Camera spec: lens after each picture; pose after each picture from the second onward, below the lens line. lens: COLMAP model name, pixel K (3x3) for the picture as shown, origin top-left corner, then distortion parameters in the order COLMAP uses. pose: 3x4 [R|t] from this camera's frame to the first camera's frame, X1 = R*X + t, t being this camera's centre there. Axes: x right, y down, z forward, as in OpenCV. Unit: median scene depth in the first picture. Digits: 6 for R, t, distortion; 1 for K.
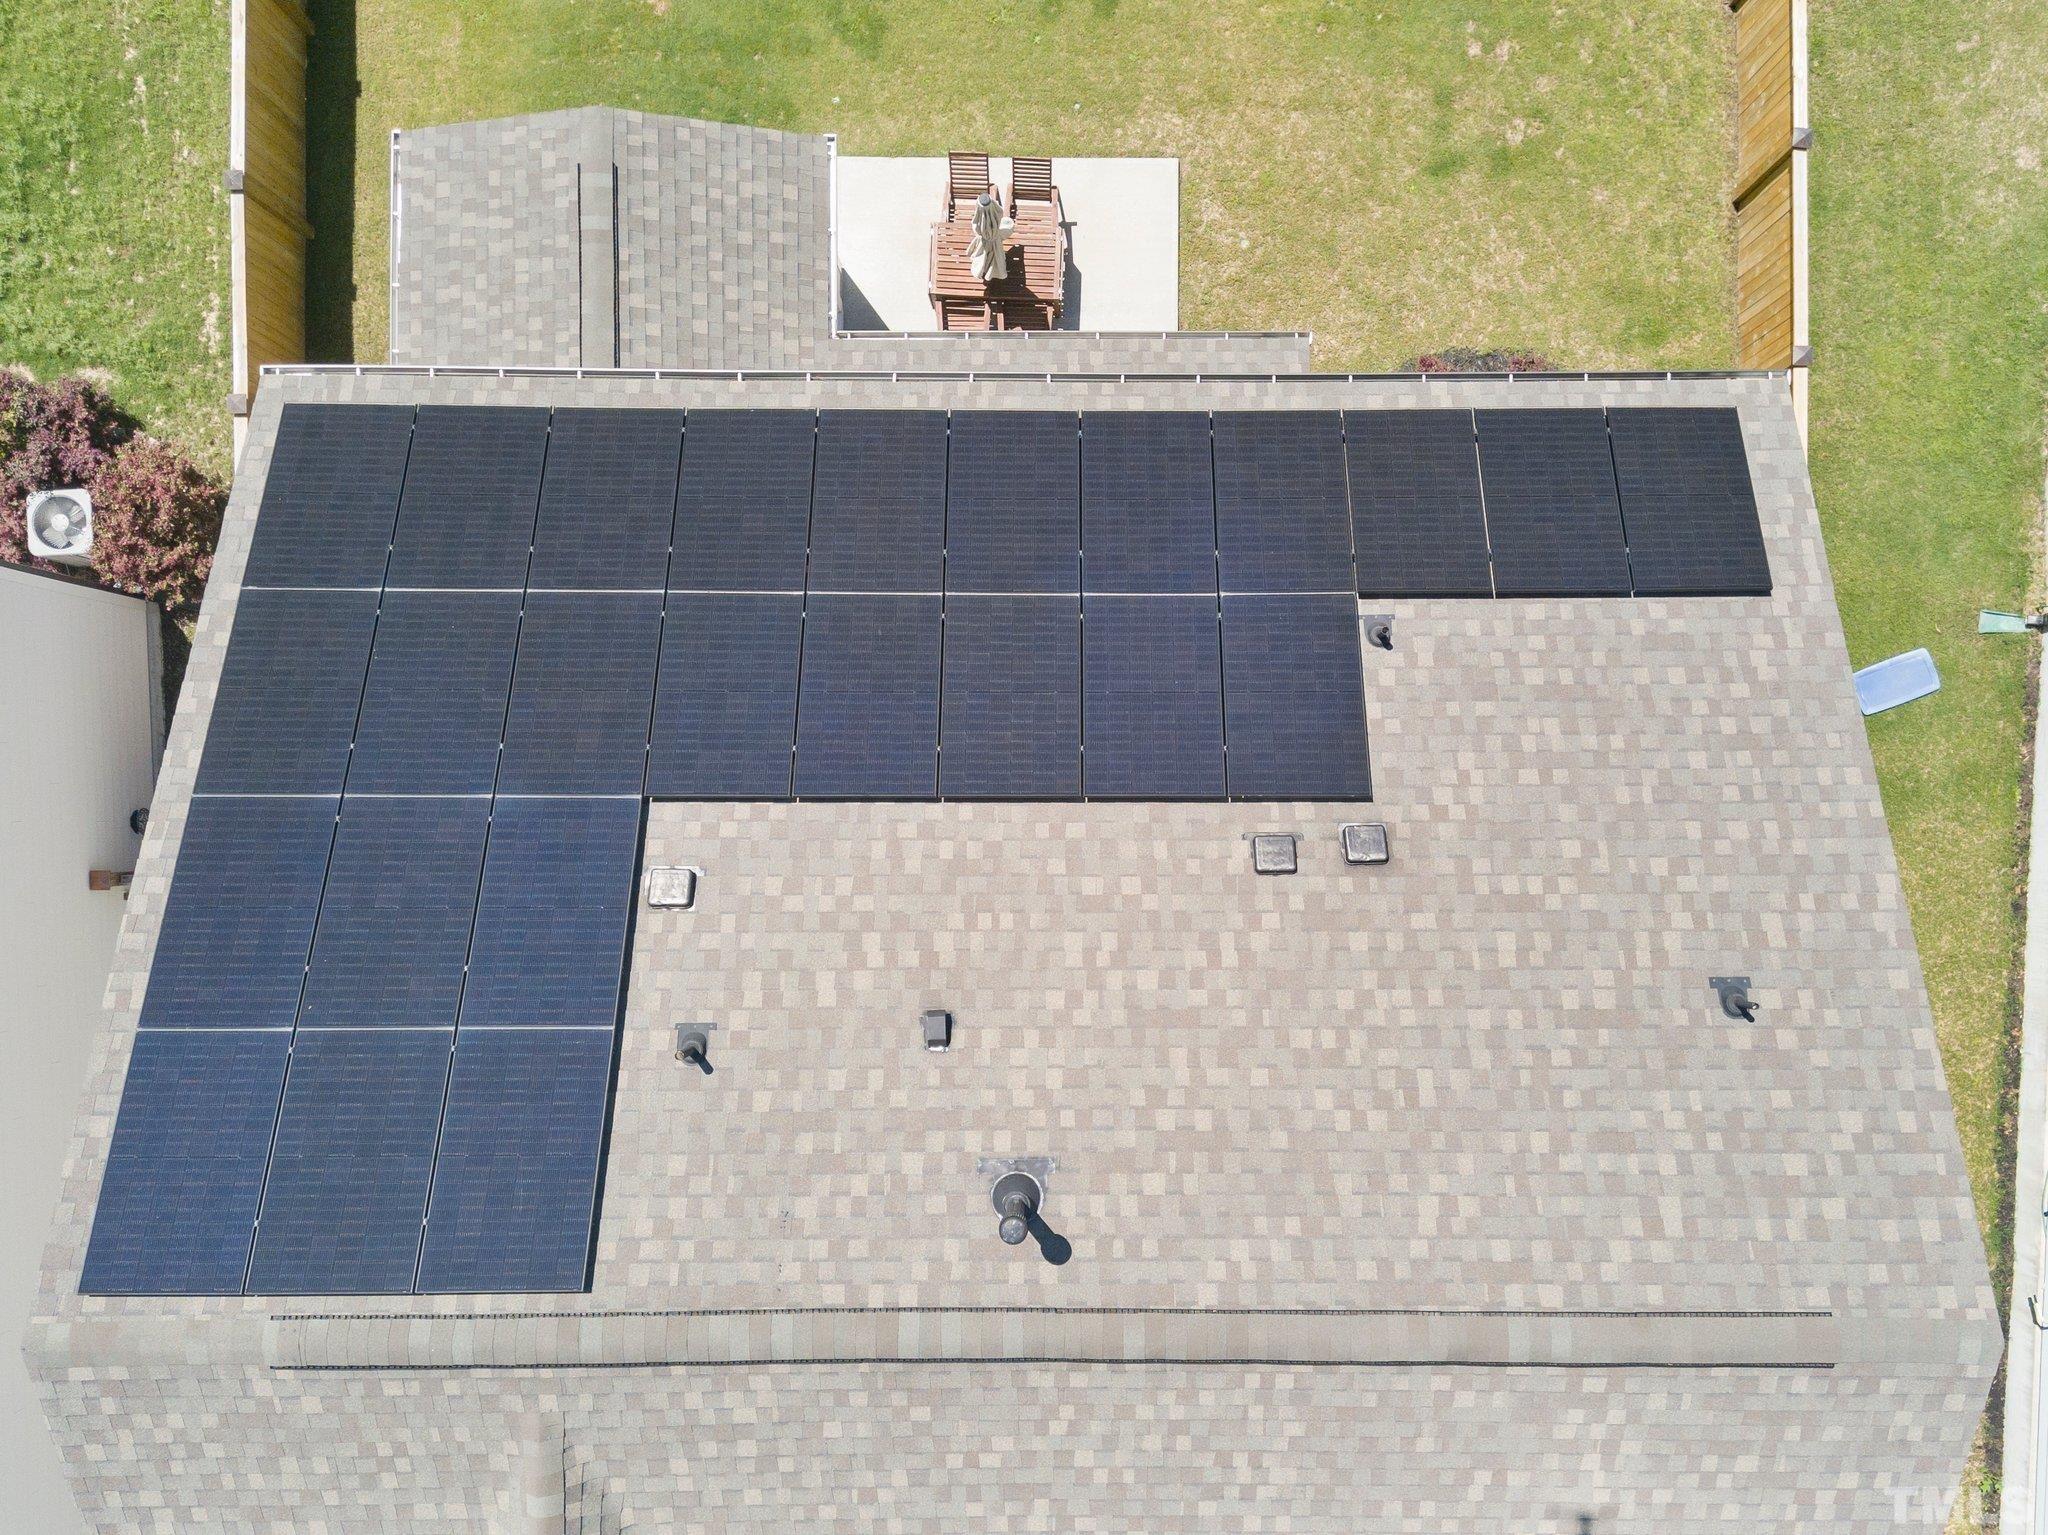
lens RADIAL K [[1829.1, 0, 1117.3], [0, 1829.1, 829.2], [0, 0, 1]] dist [0.077248, -0.159552]
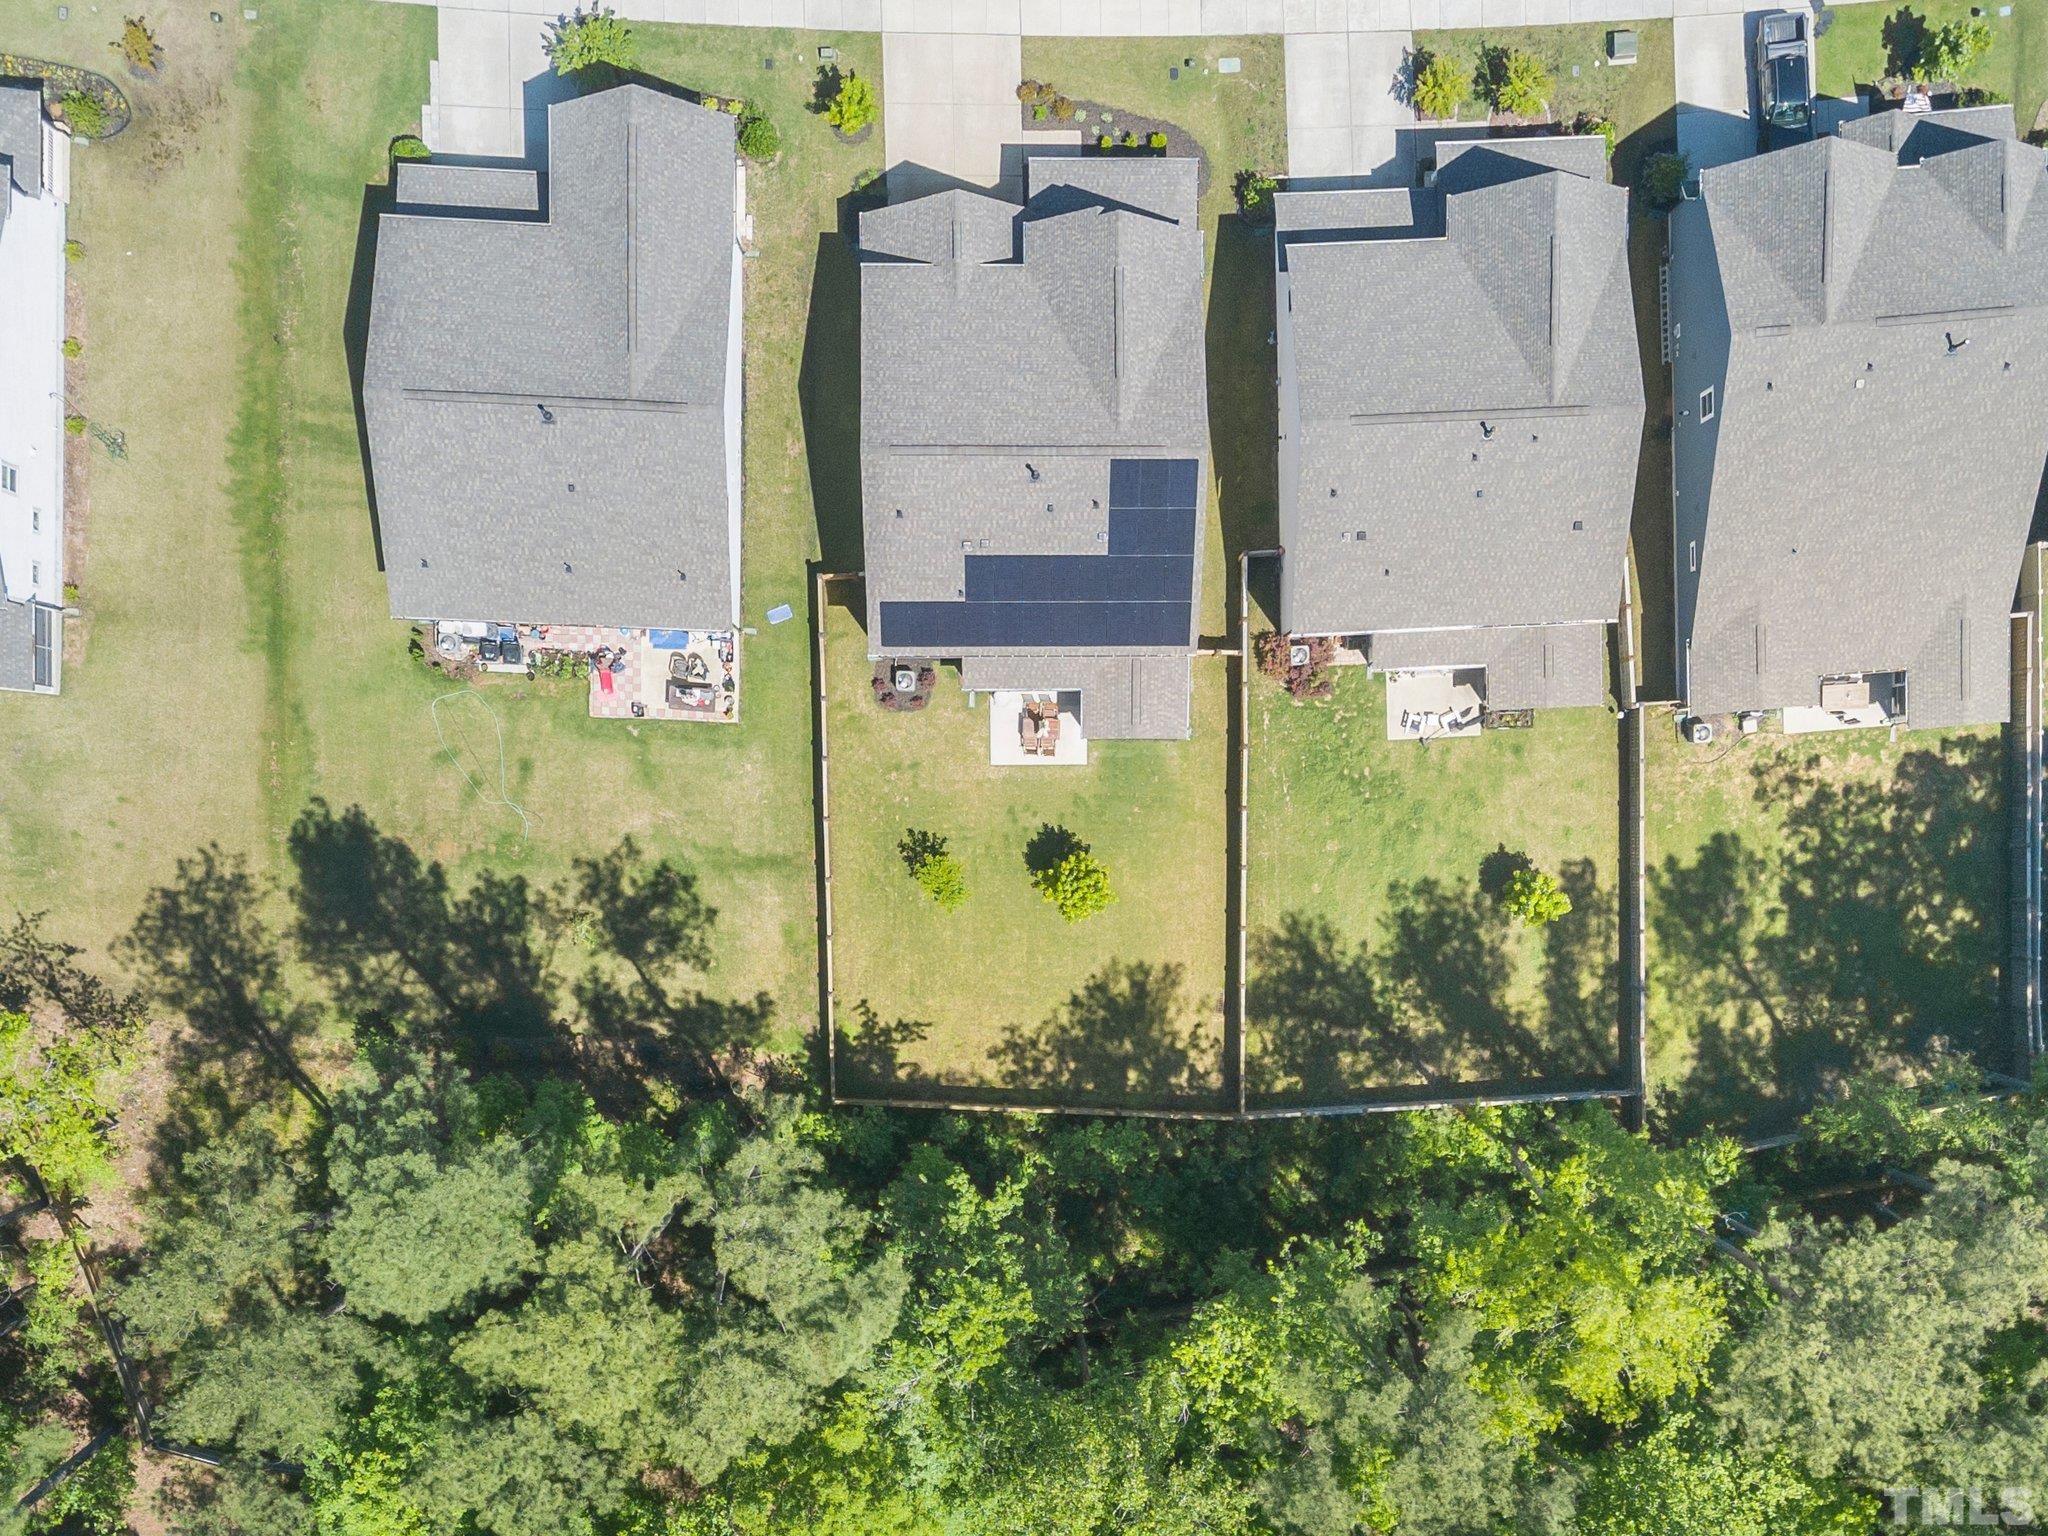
lens RADIAL K [[1957.8, 0, 1024.0], [0, 1957.8, 768.0], [0, 0, 1]] dist [-0.007874, -0.016915]
pose [[-0.998790, 0.000424, -0.049173, 0.154696], [-0.002995, -0.998631, 0.052216, -0.568244], [-0.049084, 0.052300, 0.997424, -2.780988]]
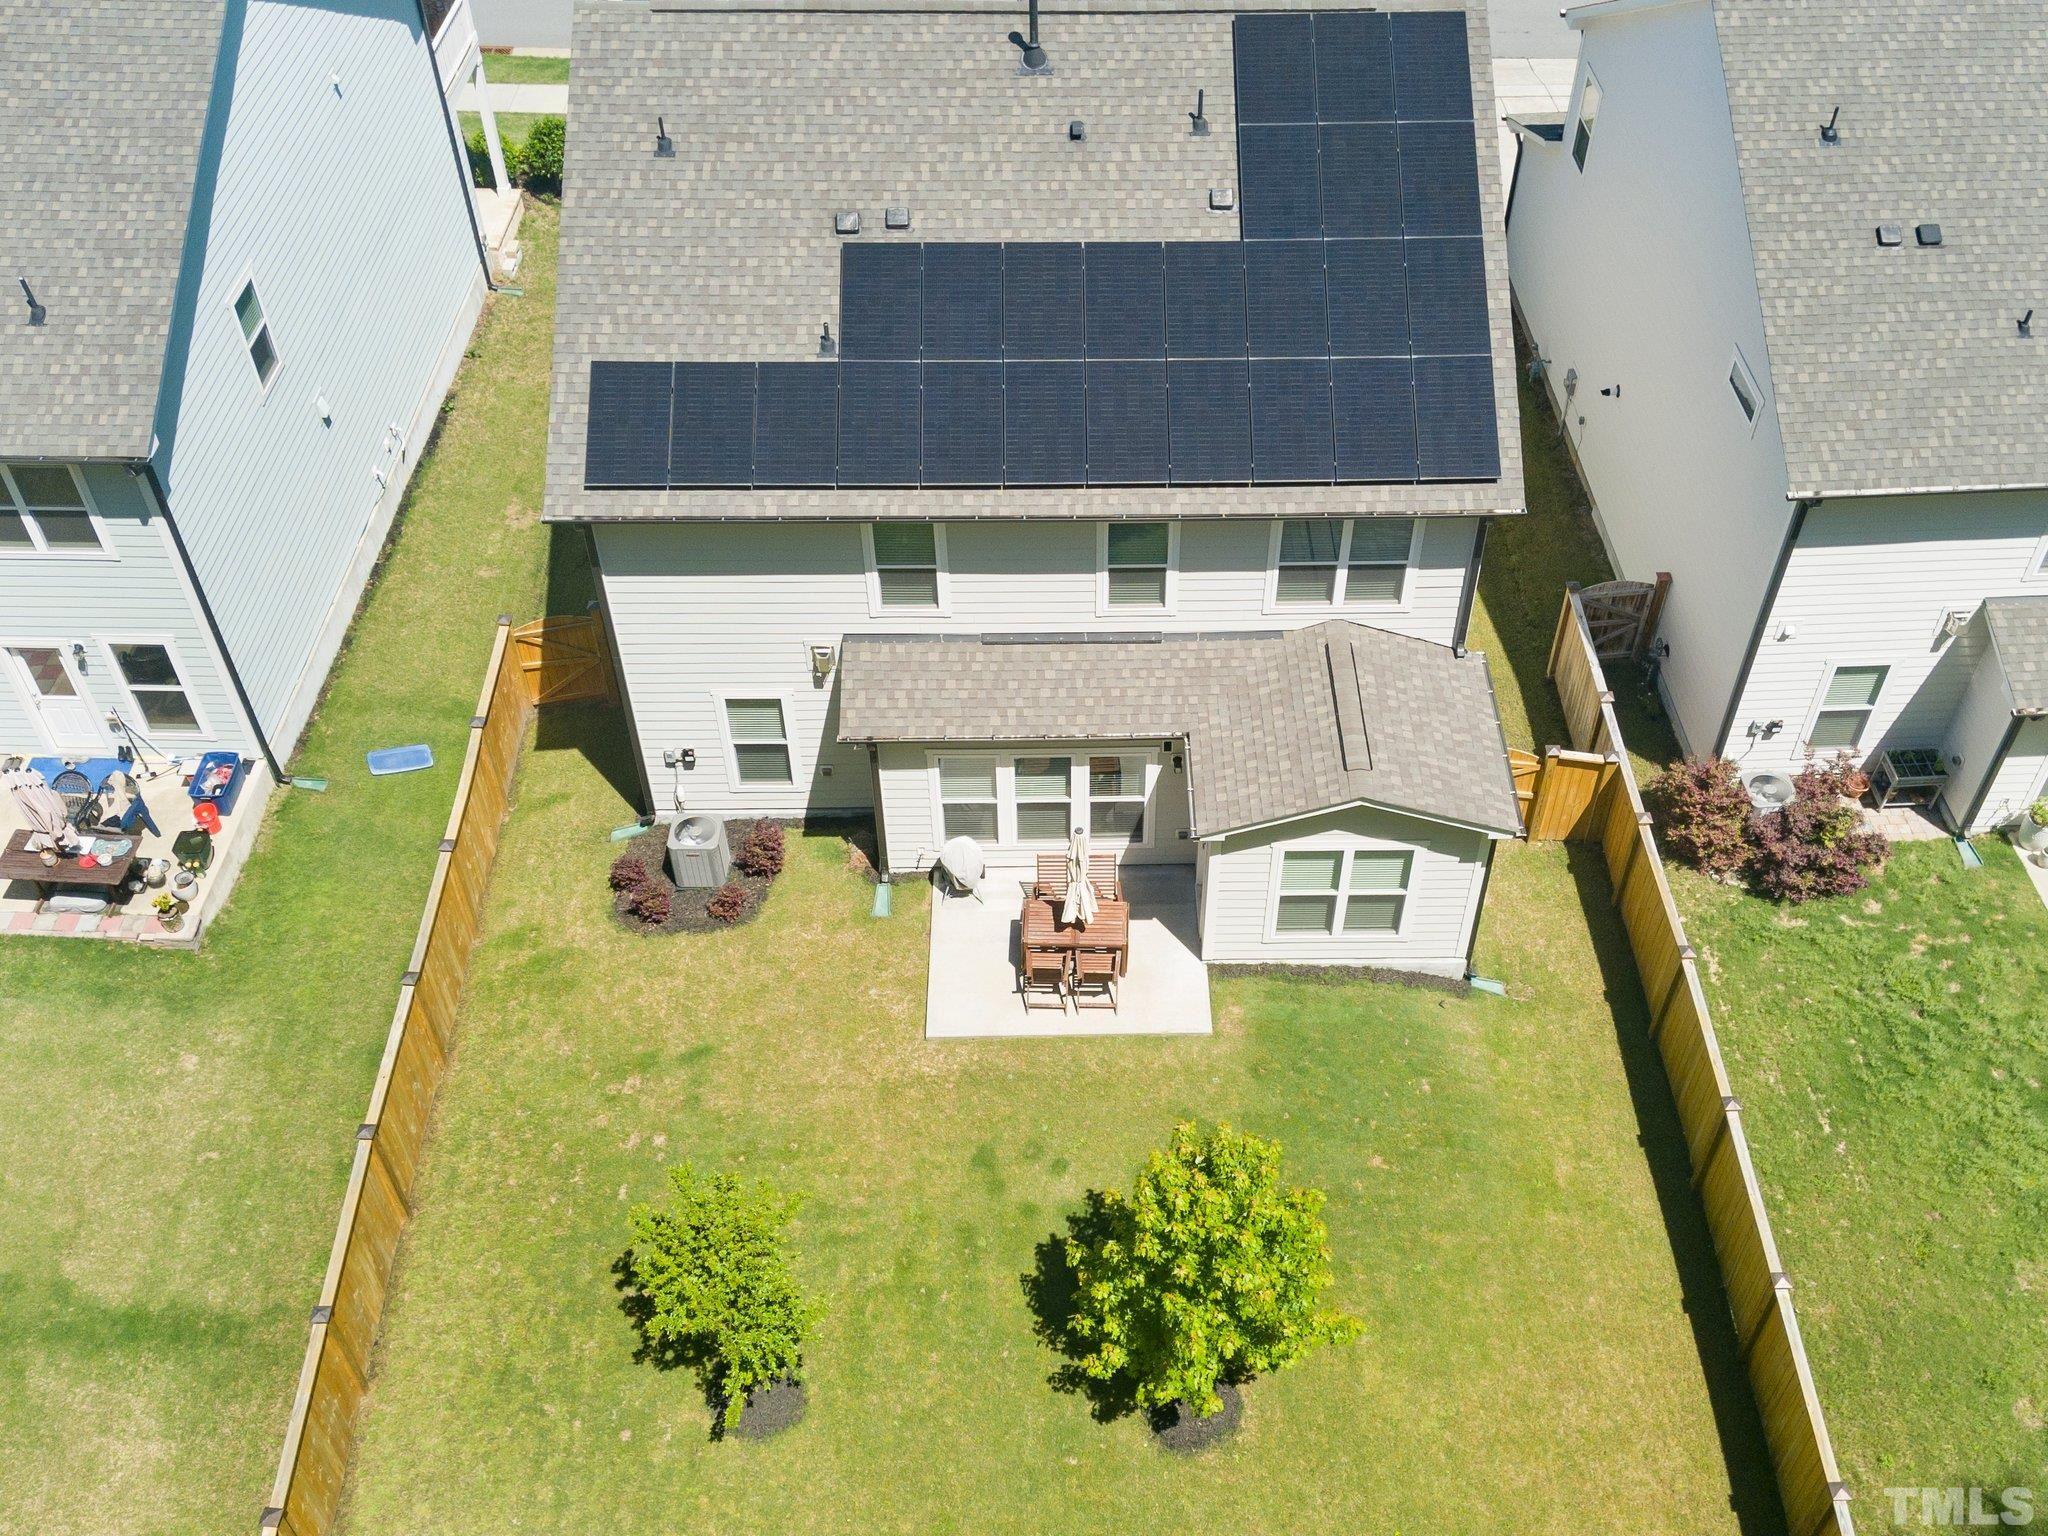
lens RADIAL K [[1884.8, 0, 1060.0], [0, 1884.8, 768.0], [0, 0, 1]] dist [0.002530, -0.003028]
pose [[-0.999499, -0.008088, -0.030583, -0.014532], [-0.014968, -0.730791, 0.682437, -1.061252], [-0.027869, 0.682553, 0.730304, -0.004591]]
